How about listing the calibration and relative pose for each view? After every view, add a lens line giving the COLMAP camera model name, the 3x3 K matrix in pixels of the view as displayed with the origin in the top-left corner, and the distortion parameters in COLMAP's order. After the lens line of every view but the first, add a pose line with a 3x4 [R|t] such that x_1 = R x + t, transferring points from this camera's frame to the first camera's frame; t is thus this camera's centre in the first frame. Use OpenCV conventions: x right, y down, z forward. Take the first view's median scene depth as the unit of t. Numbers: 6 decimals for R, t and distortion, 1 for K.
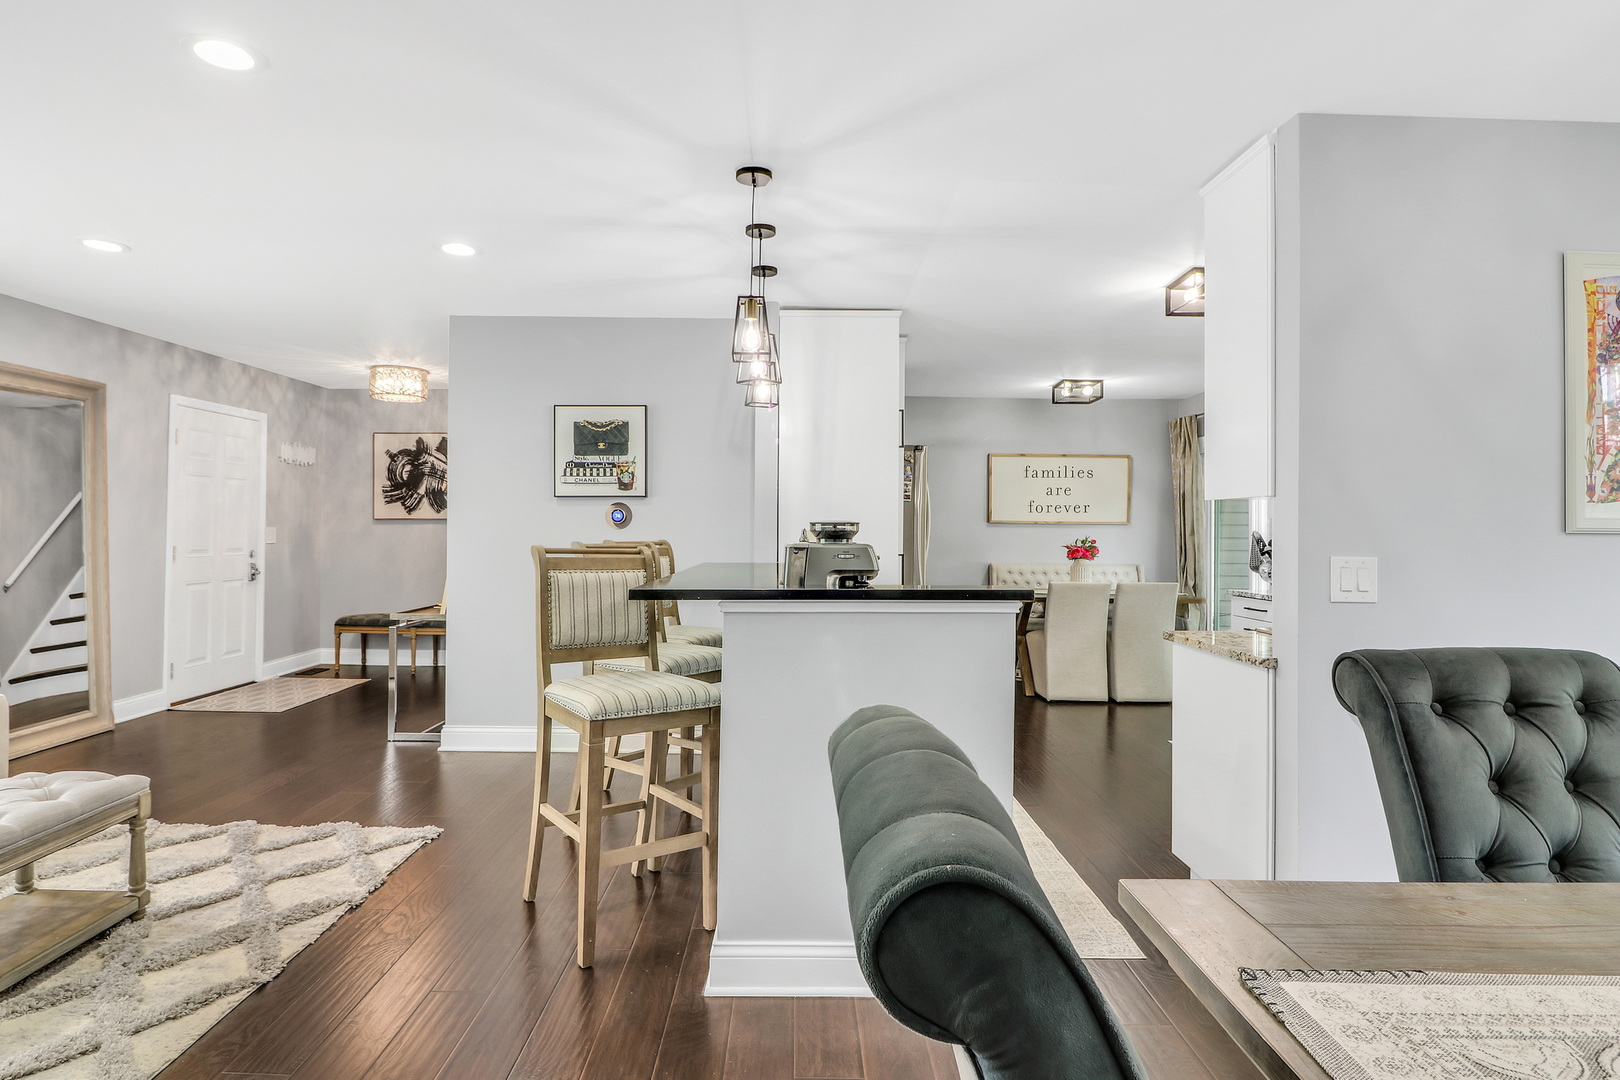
lens RADIAL K [[864.7, 0, 800.4], [0, 864.7, 518.3], [0, 0, 1]] dist [0.001904, -0.008553]
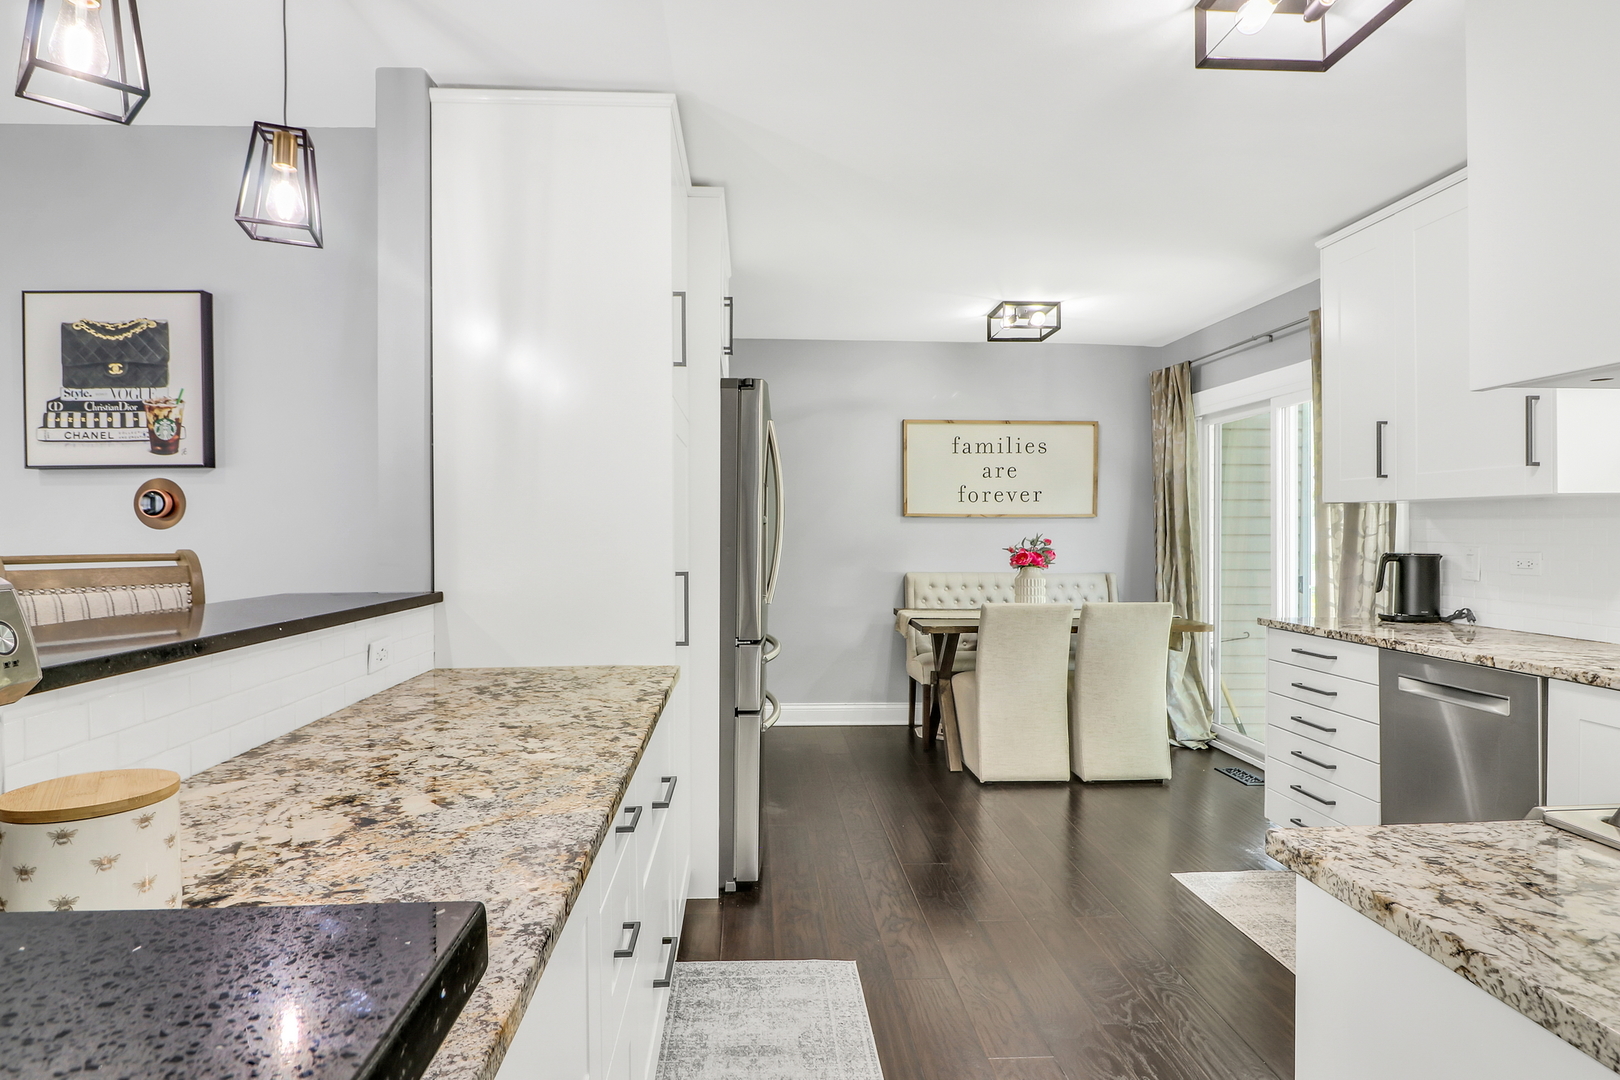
lens RADIAL K [[882.4, 0, 795.4], [0, 882.4, 535.5], [0, 0, 1]] dist [0.000403, -0.000631]
pose [[0.998761, -0.010273, 0.048690, 0.111202], [0.009378, 0.999784, 0.018565, 0.007511], [-0.048870, -0.018086, 0.998641, 0.328828]]
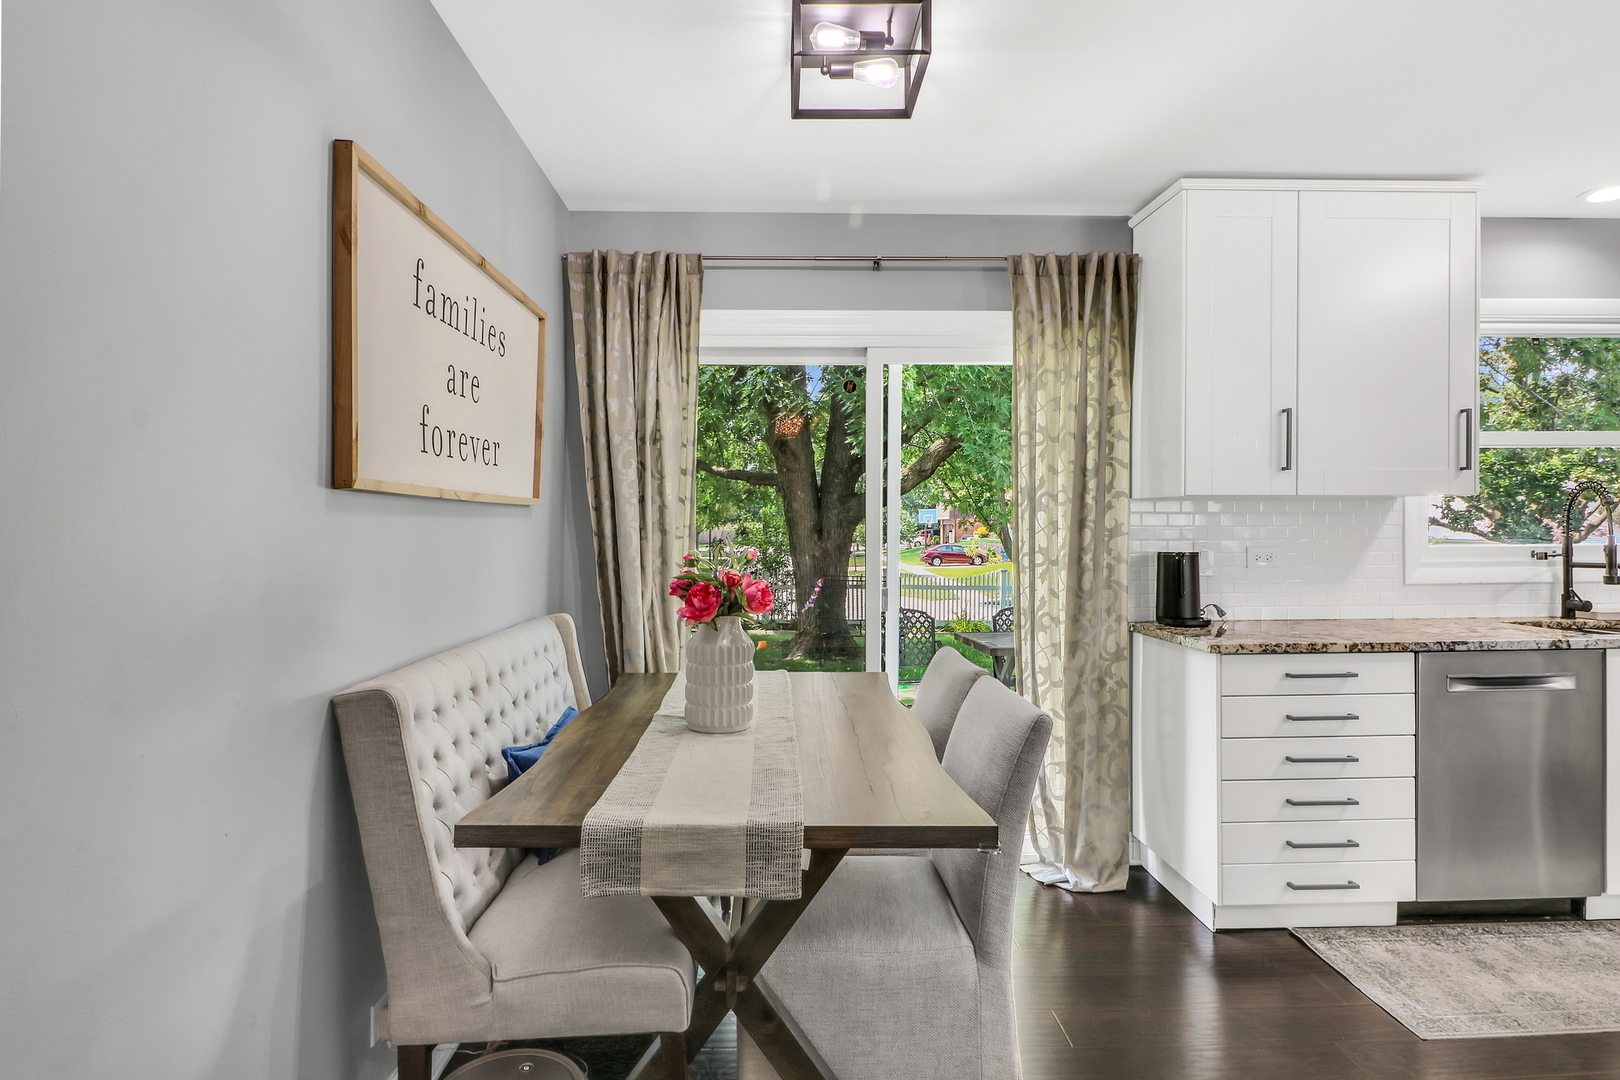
lens RADIAL K [[864.7, 0, 800.4], [0, 864.7, 518.3], [0, 0, 1]] dist [0.001904, -0.008553]
pose [[-0.026725, -0.011499, 0.999577, 0.021047], [-0.009581, 0.999891, 0.011246, 0.009085], [-0.999597, -0.009276, -0.026832, 1.063784]]
